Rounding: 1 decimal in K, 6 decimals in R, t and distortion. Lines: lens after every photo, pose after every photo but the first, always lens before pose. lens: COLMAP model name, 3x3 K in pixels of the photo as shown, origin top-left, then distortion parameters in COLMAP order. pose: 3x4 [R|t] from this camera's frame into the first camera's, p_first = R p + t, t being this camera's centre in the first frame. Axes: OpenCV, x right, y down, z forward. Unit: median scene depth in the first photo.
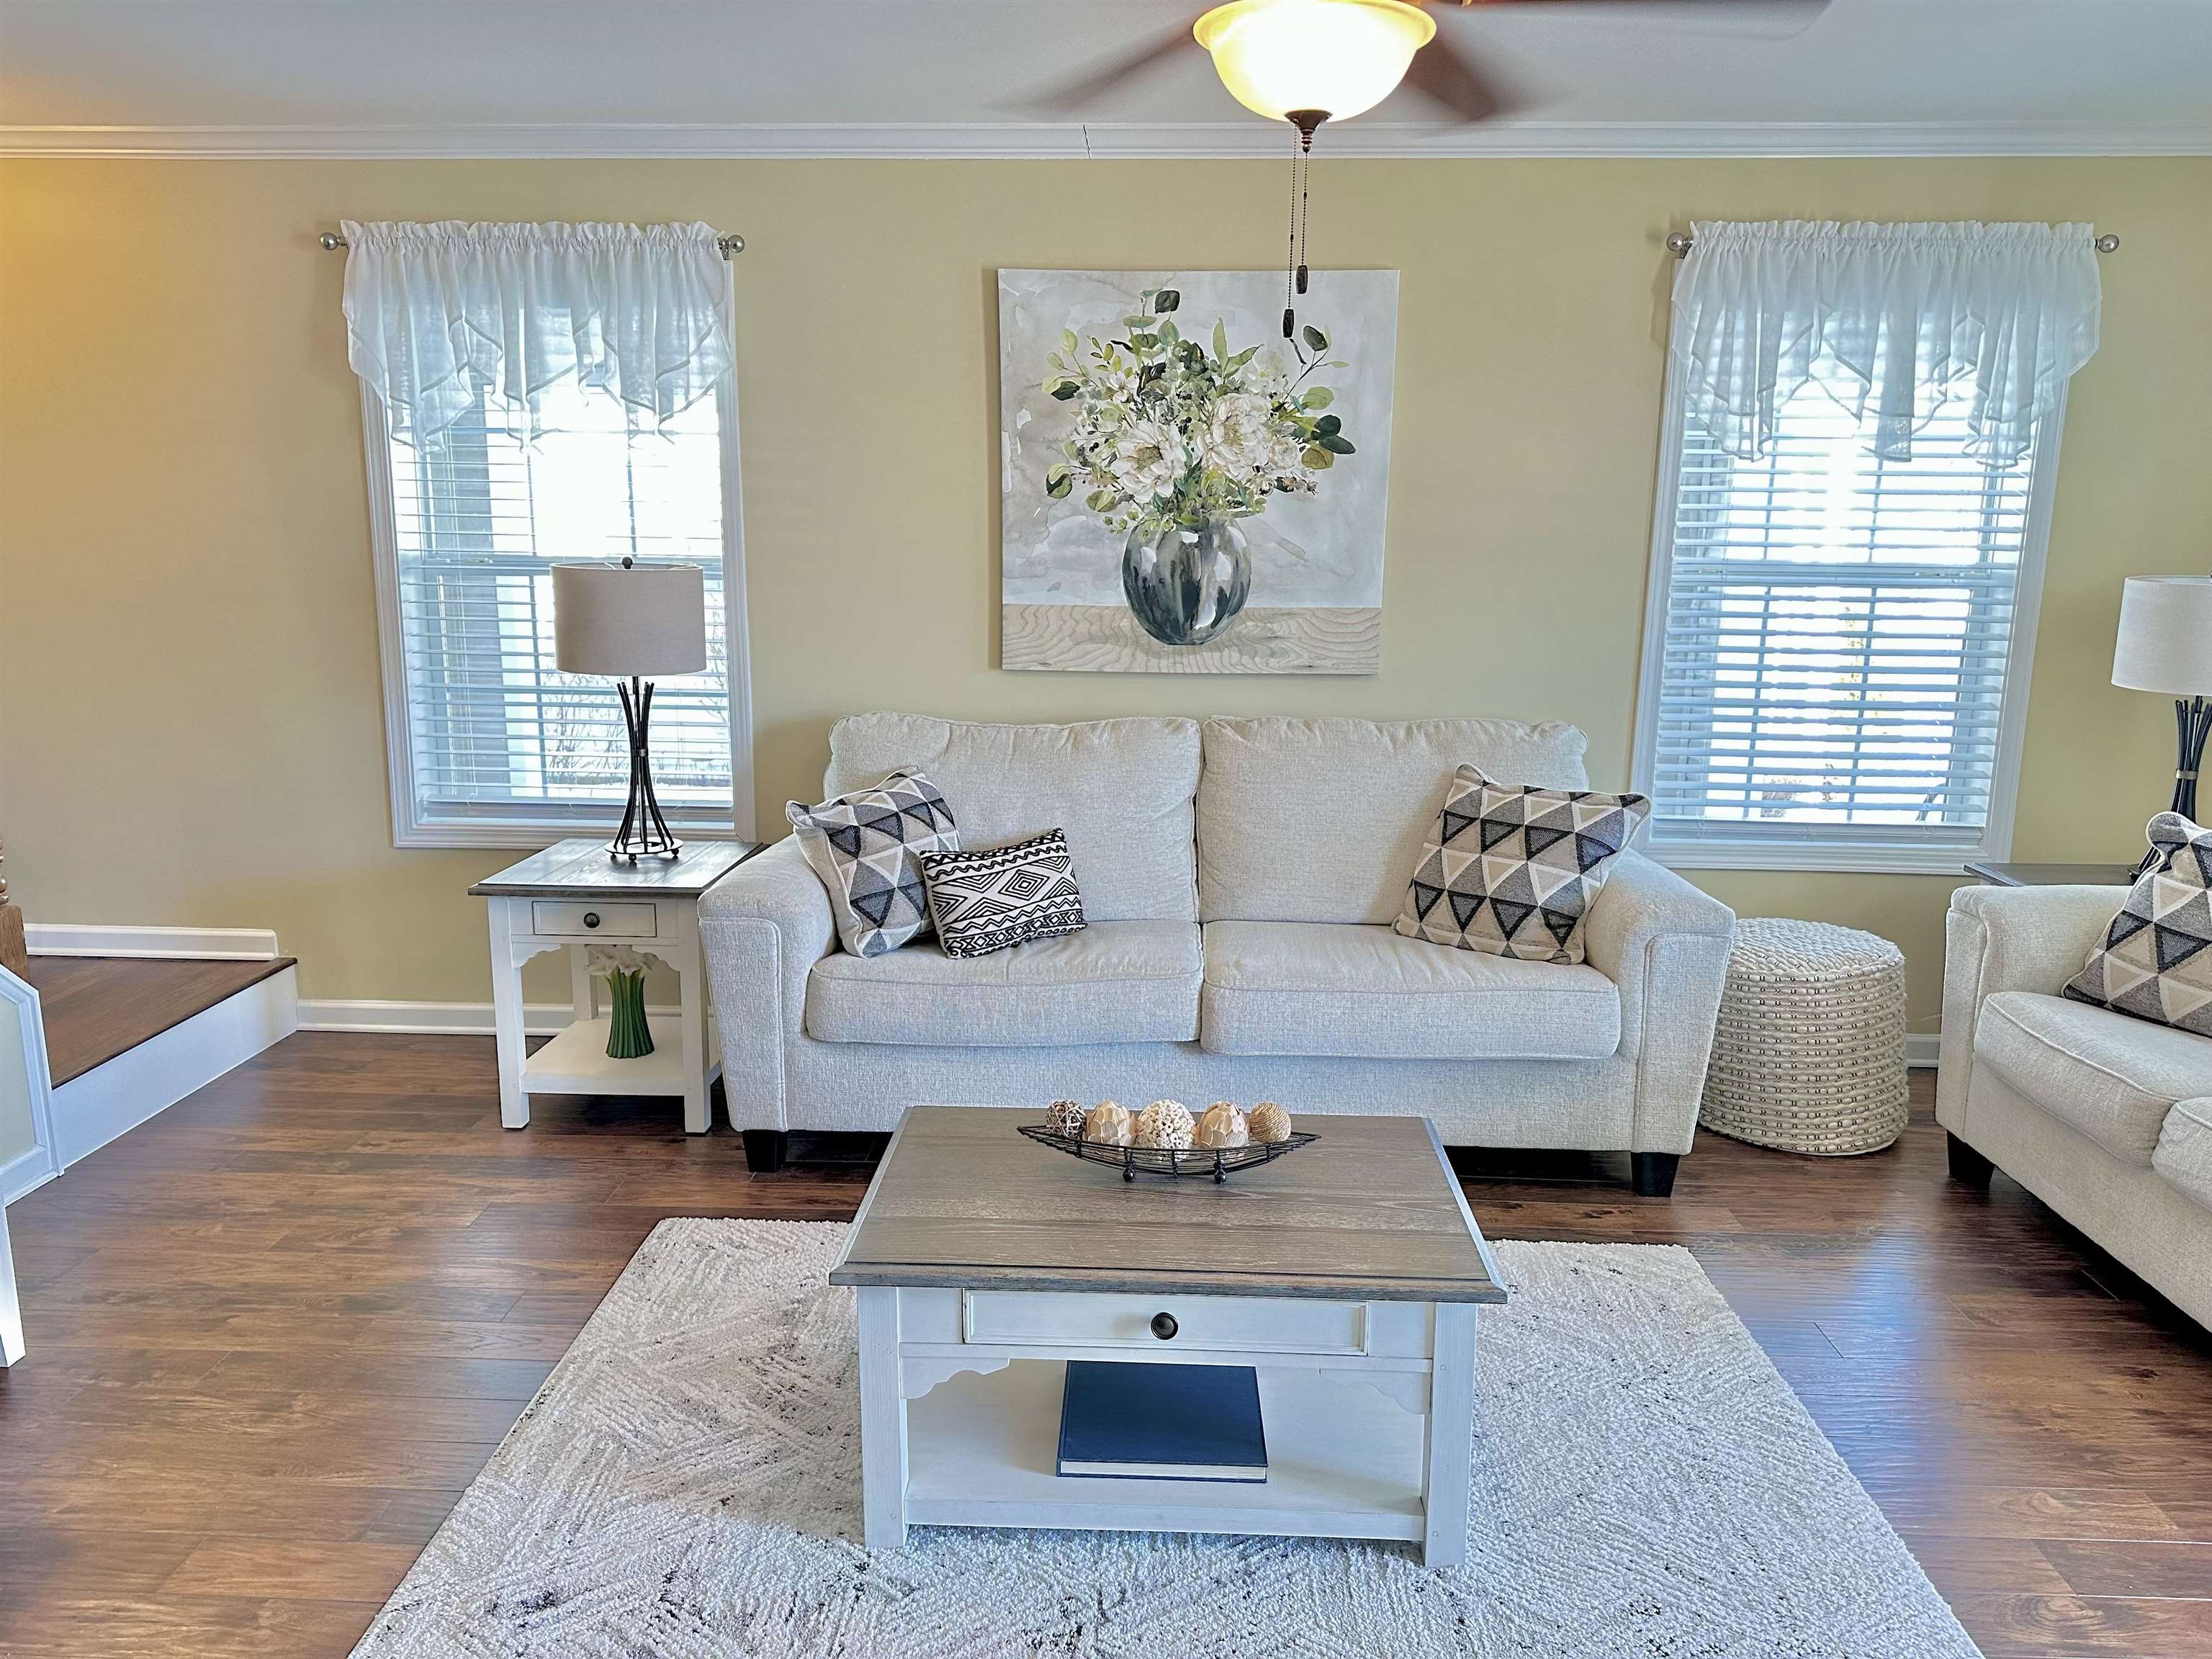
lens RADIAL K [[1511.3, 0, 1106.0], [0, 1511.3, 829.5], [0, 0, 1]] dist [0.106176, -0.172454]
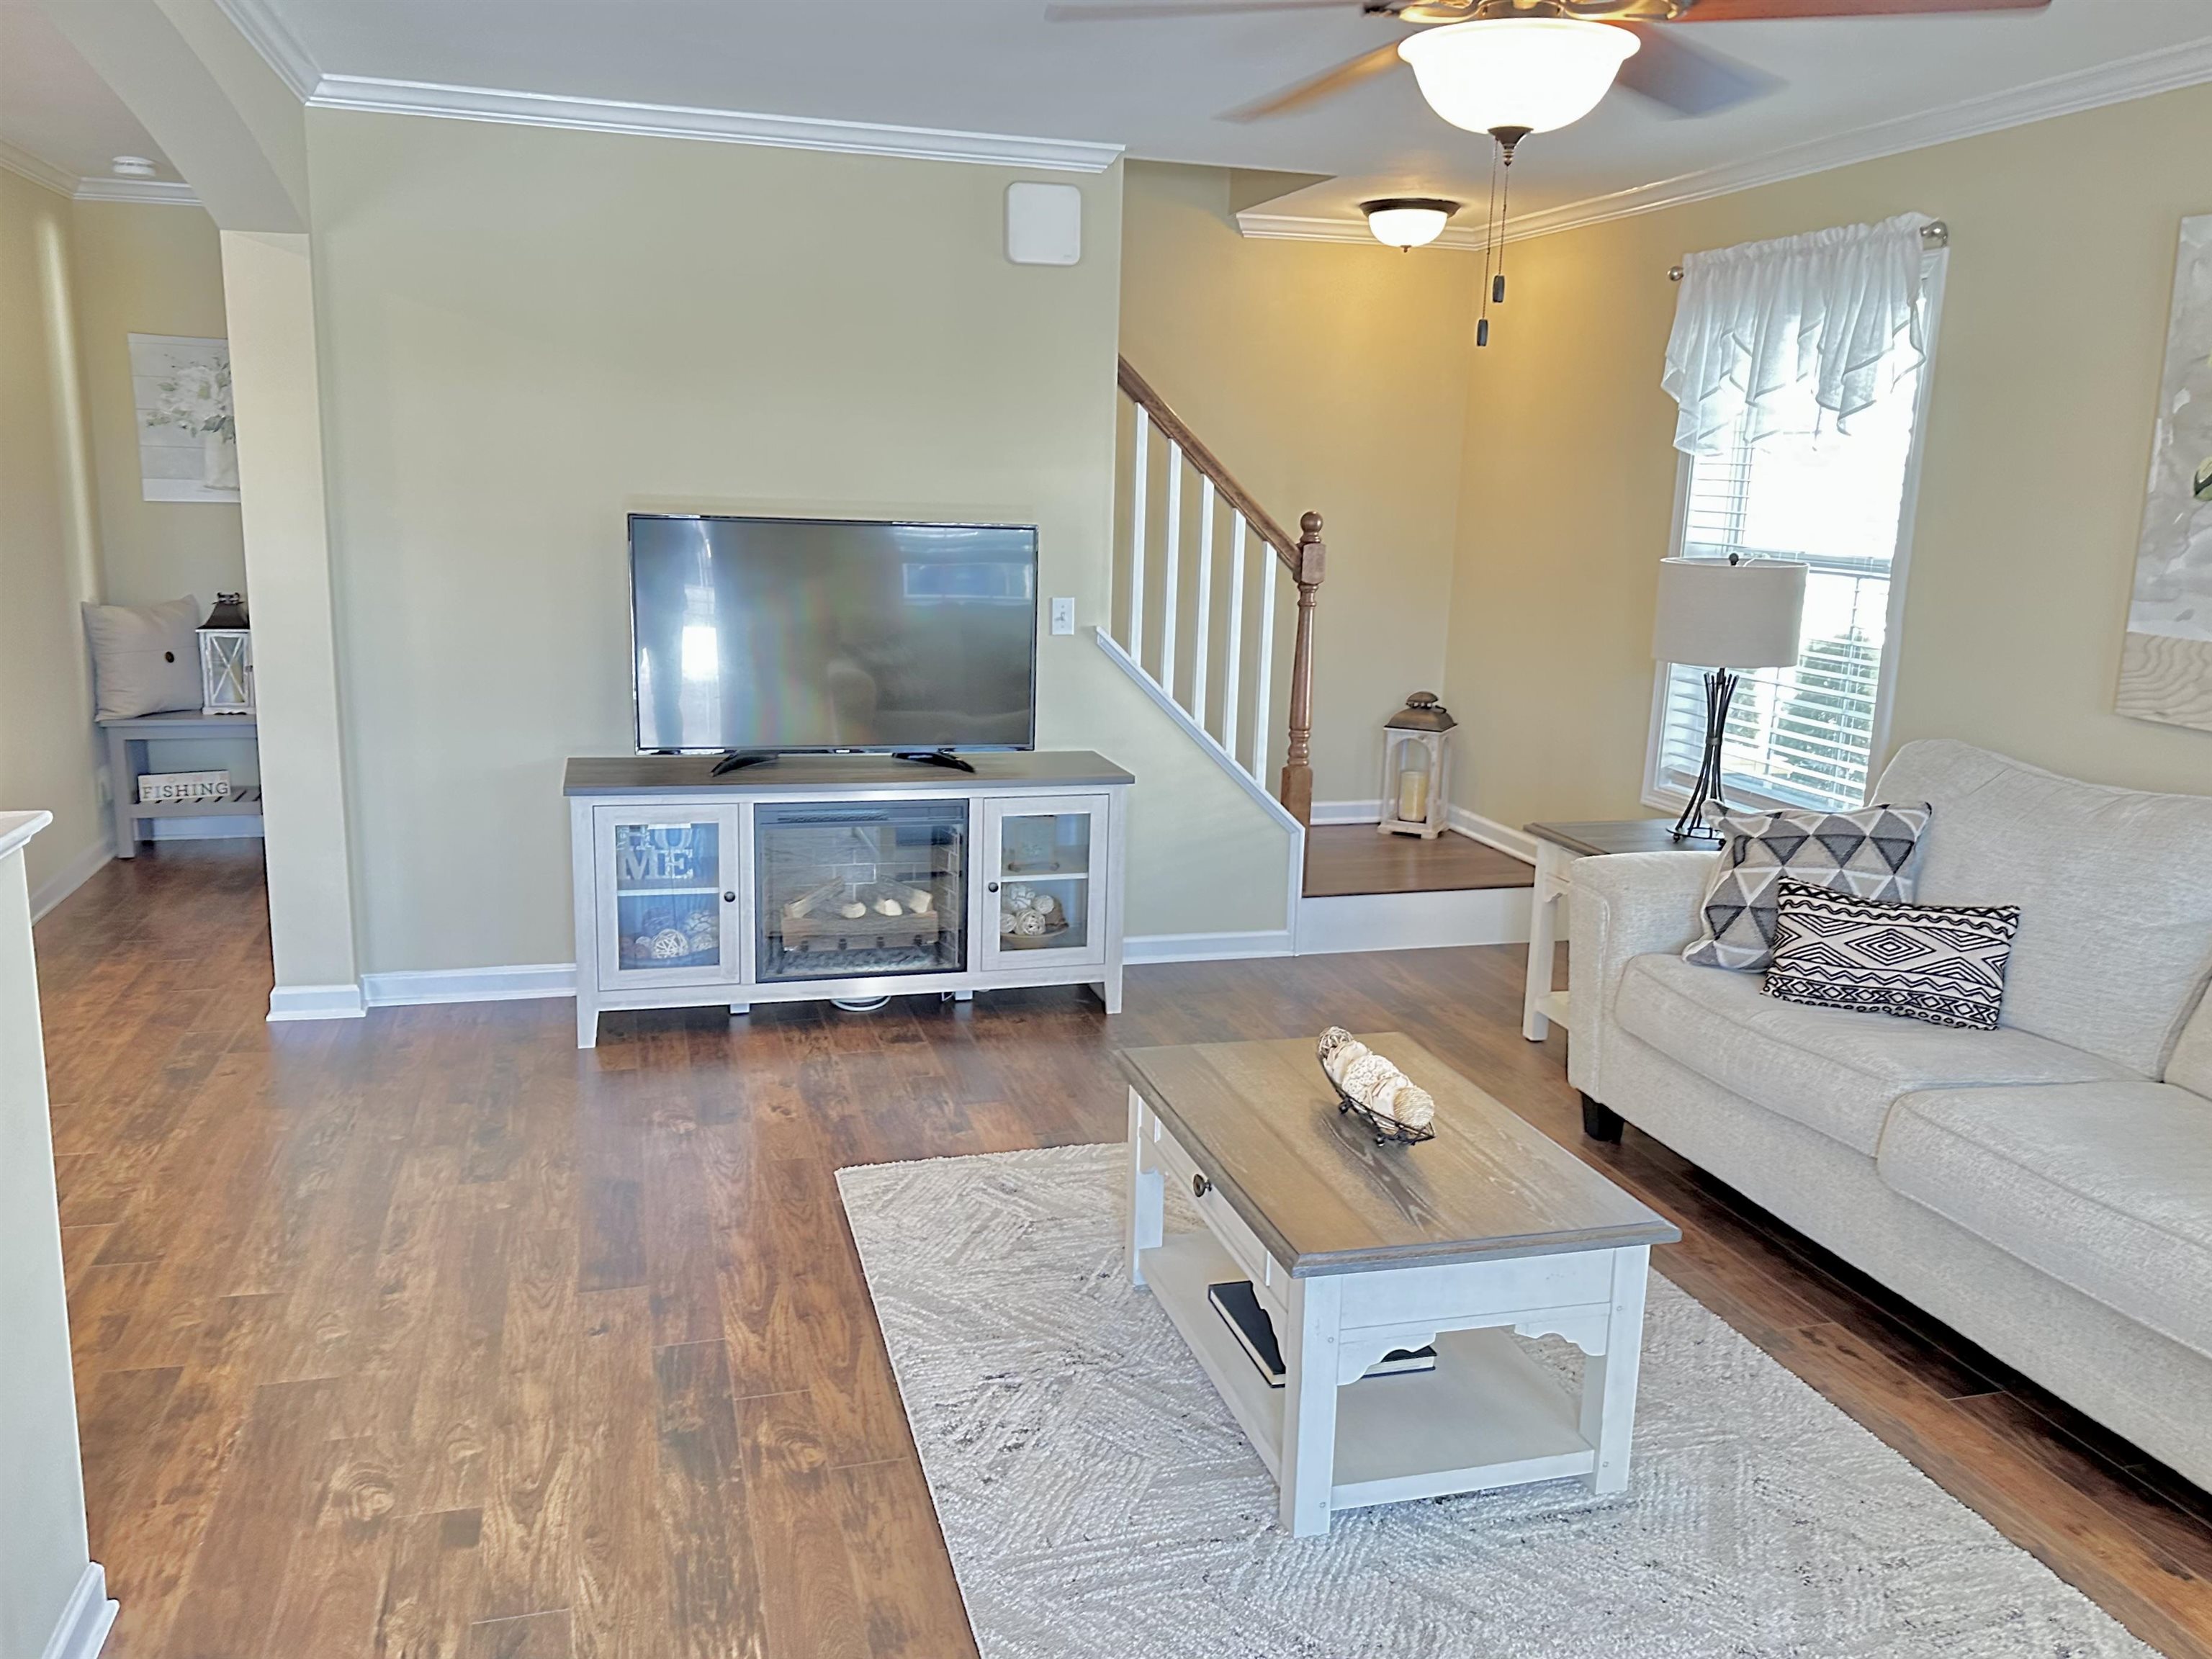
lens RADIAL K [[1686.7, 0, 1106.0], [0, 1686.7, 829.5], [0, 0, 1]] dist [0.056371, -0.118245]
pose [[0.300174, 0.191238, -0.934518, 0.671297], [-0.207992, 0.969246, 0.131536, -0.059560], [0.930932, 0.154889, 0.330719, 0.250079]]
